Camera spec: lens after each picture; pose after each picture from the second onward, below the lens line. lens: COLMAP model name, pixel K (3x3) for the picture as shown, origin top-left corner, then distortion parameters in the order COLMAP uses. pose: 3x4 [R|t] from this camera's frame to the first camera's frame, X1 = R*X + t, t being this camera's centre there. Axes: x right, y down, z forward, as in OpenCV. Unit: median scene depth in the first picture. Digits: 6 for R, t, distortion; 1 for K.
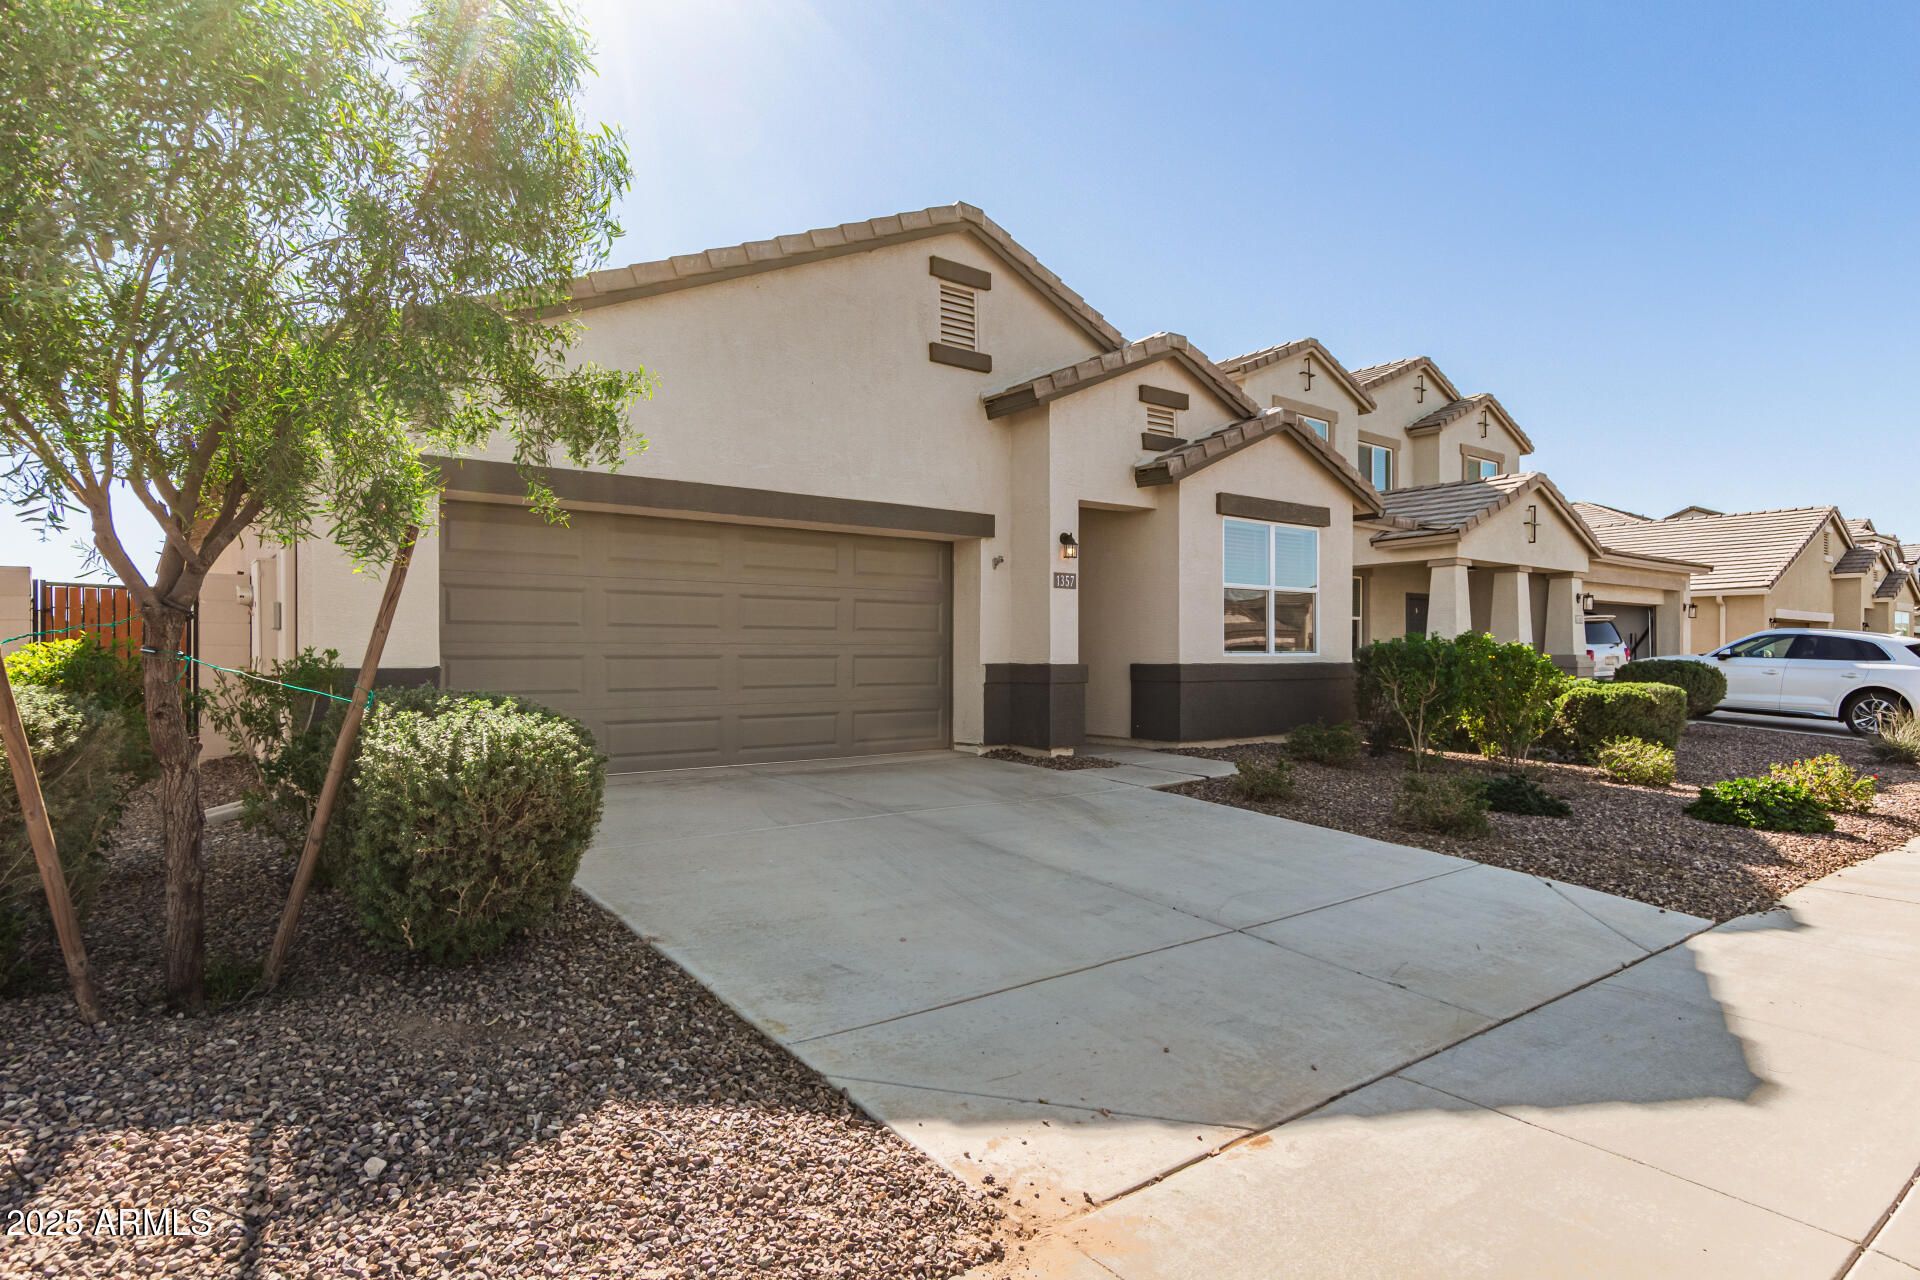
lens RADIAL K [[1036.8, 0, 965.5], [0, 1036.8, 662.0], [0, 0, 1]] dist [0.003568, 0.000533]
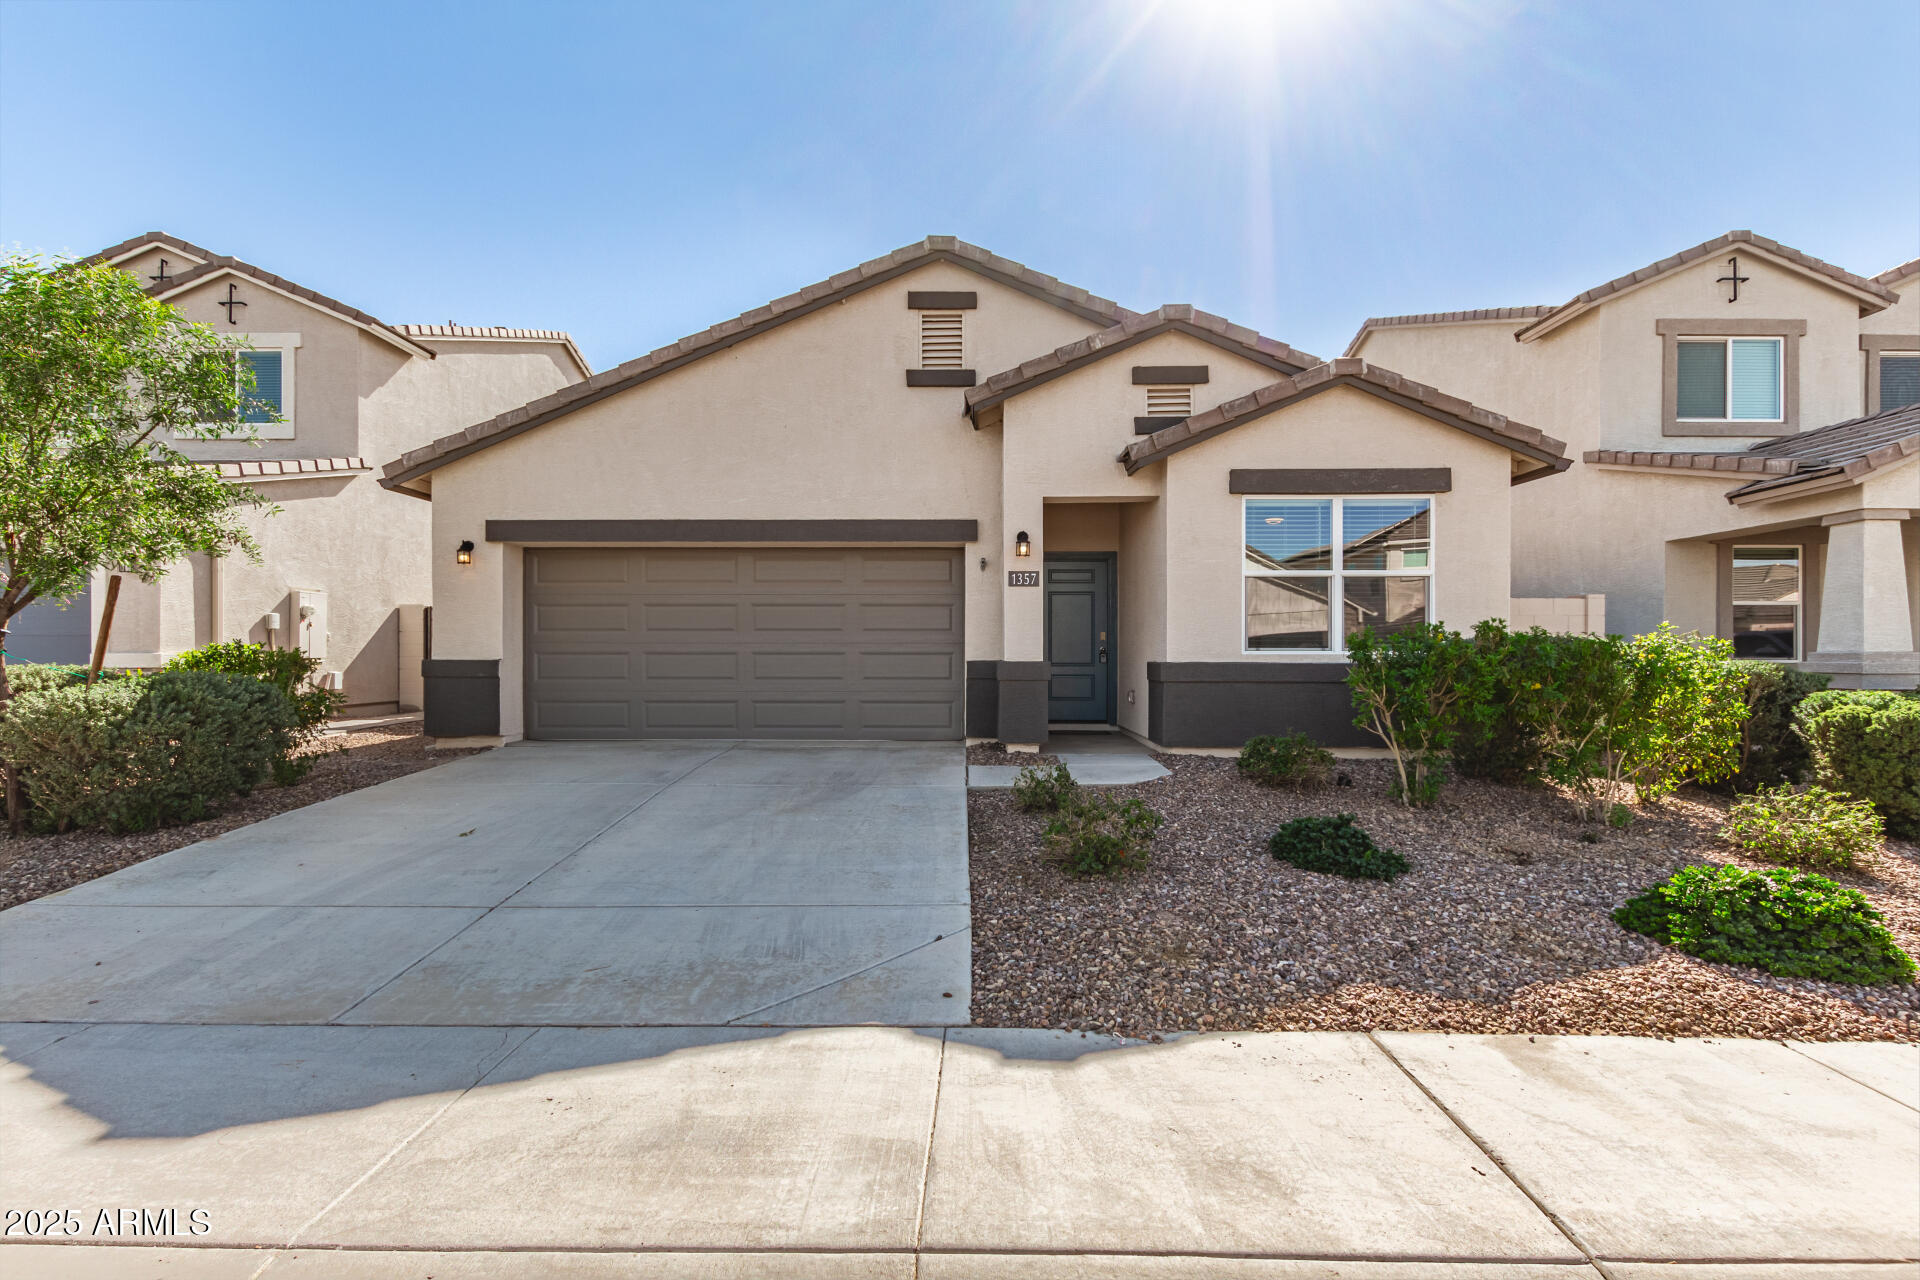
lens RADIAL K [[905.7, 0, 953.2], [0, 905.7, 647.3], [0, 0, 1]] dist [0.009699, -0.000539]
pose [[0.783182, -0.002381, -0.621788, 0.582058], [-0.005895, 0.999919, -0.011253, -0.001295], [0.621764, 0.012479, 0.783105, 0.264839]]
